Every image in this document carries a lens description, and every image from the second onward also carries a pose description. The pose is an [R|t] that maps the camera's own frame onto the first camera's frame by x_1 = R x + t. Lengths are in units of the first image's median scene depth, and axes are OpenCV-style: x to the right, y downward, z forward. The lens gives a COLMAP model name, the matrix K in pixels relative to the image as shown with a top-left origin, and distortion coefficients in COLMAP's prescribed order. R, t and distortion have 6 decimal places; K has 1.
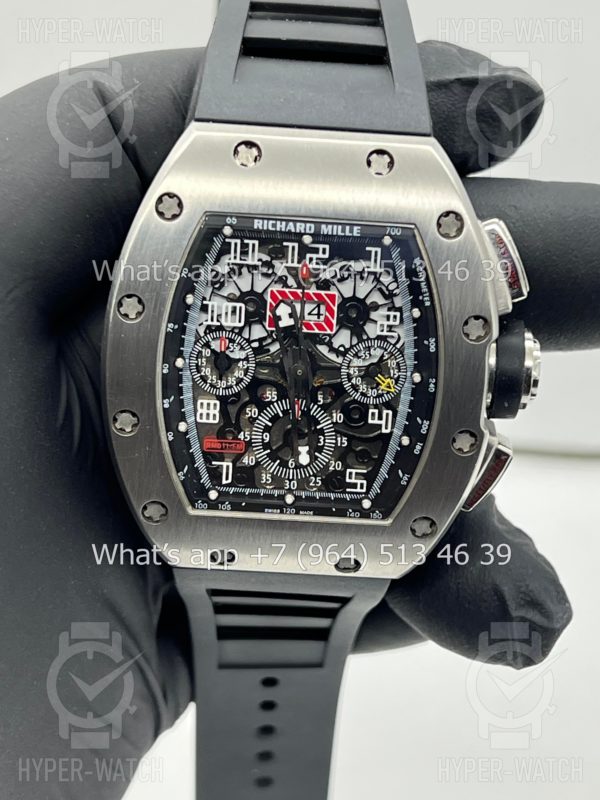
lens RADIAL K [[1856.1, 0, 300.0], [0, 1856.1, 400.0], [0, 0, 1]] dist [0.227686, -0.459094]
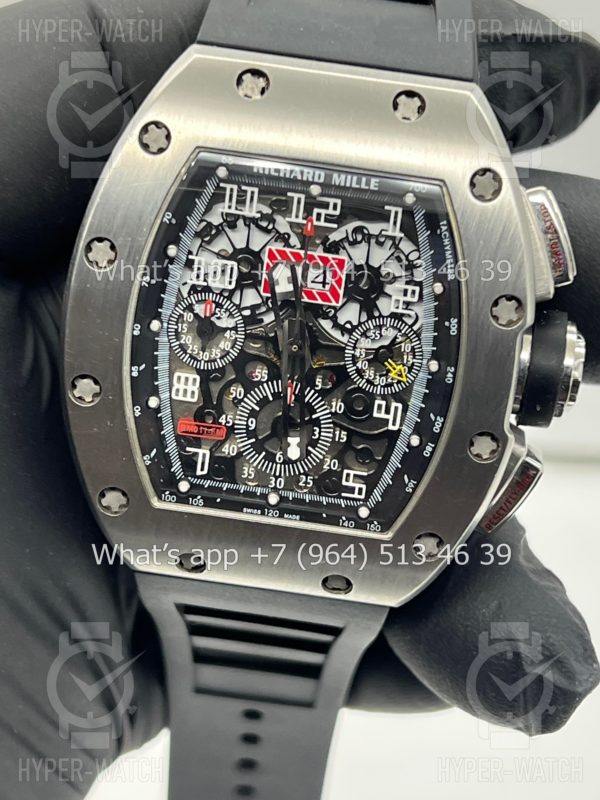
lens RADIAL K [[1818.2, 0, 300.0], [0, 1818.2, 400.0], [0, 0, 1]] dist [0.208113, -0.074399]
pose [[0.995443, 0.080555, -0.051027, 0.045808], [-0.082763, 0.995652, -0.042745, 0.043527], [0.047362, 0.046773, 0.997782, 0.173681]]
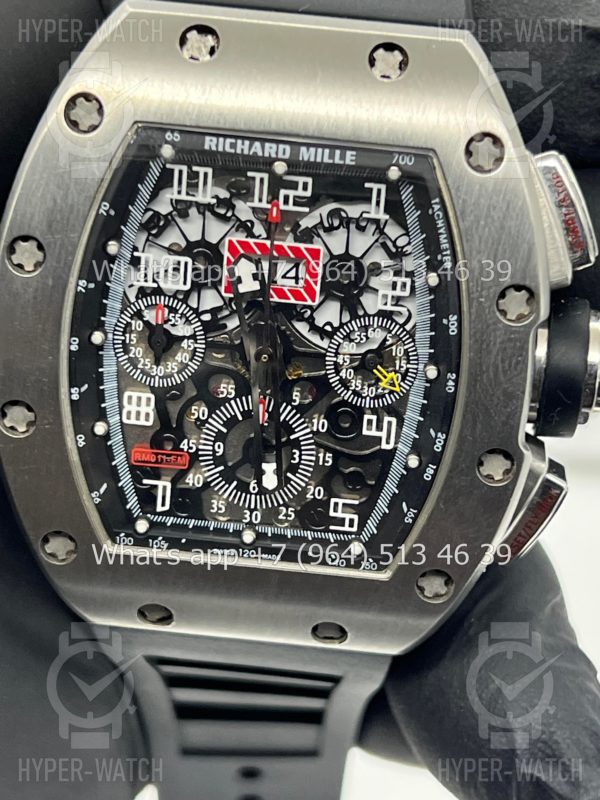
lens RADIAL K [[1818.2, 0, 300.0], [0, 1818.2, 400.0], [0, 0, 1]] dist [0.208113, -0.074399]
pose [[0.997058, 0.039800, -0.065508, 0.058631], [-0.041318, 0.998904, -0.021992, 0.015759], [0.064561, 0.024634, 0.997610, 0.307401]]
